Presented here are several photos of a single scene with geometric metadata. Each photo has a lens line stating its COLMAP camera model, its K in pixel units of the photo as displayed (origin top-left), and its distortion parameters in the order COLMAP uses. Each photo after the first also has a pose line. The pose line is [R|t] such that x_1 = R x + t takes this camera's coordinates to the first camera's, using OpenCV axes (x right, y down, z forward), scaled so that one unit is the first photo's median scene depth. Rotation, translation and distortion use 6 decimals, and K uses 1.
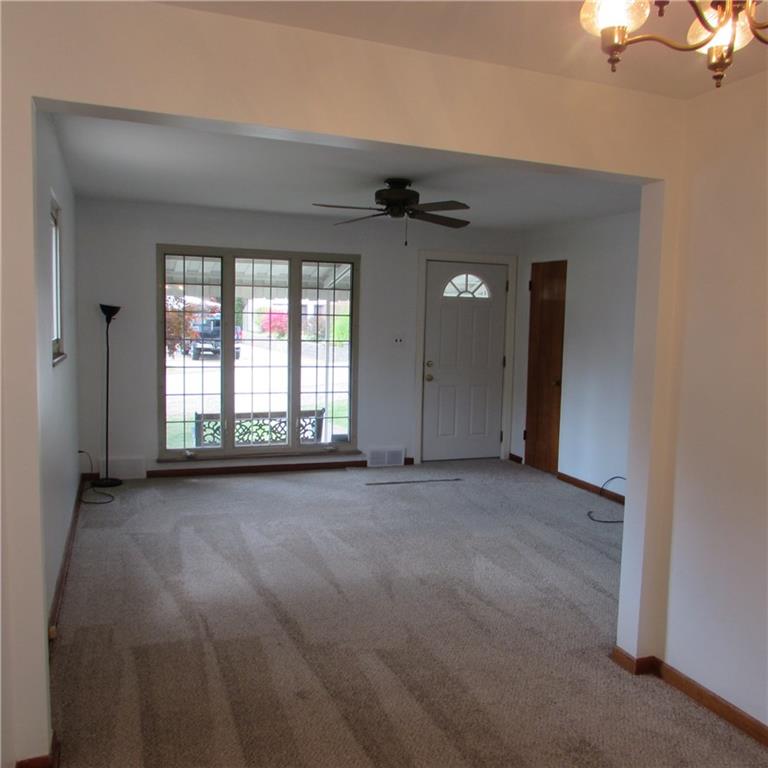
lens RADIAL K [[725.9, 0, 388.5], [0, 725.9, 392.4], [0, 0, 1]] dist [-0.033202, 0.000000]
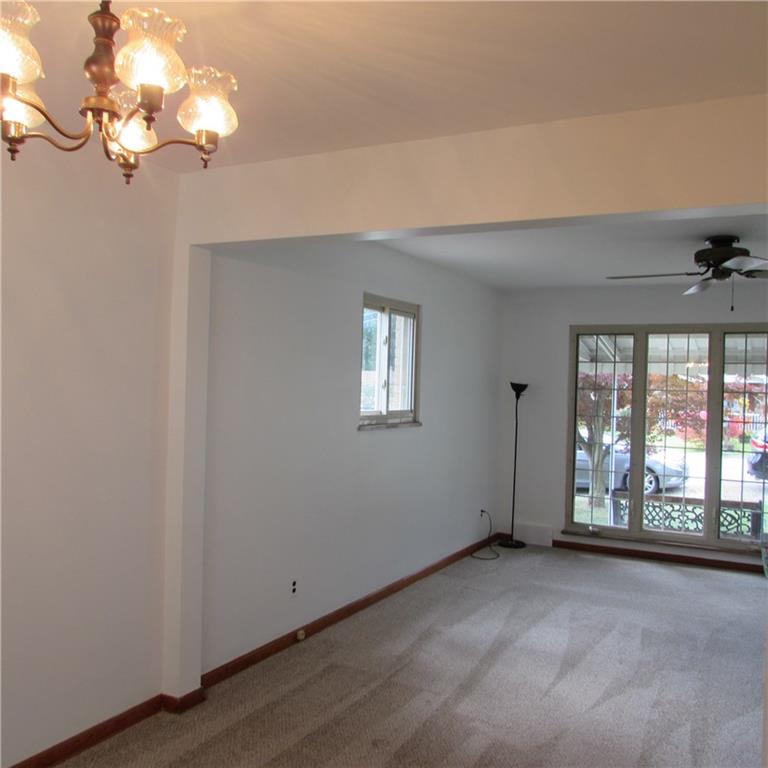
lens RADIAL K [[725.9, 0, 391.1], [0, 725.9, 380.1], [0, 0, 1]] dist [-0.033202, 0.000000]
pose [[0.653863, -0.011684, -0.756523, 0.299751], [-0.085680, 0.992306, -0.089378, -0.007103], [0.751746, 0.123260, 0.647830, 0.113514]]
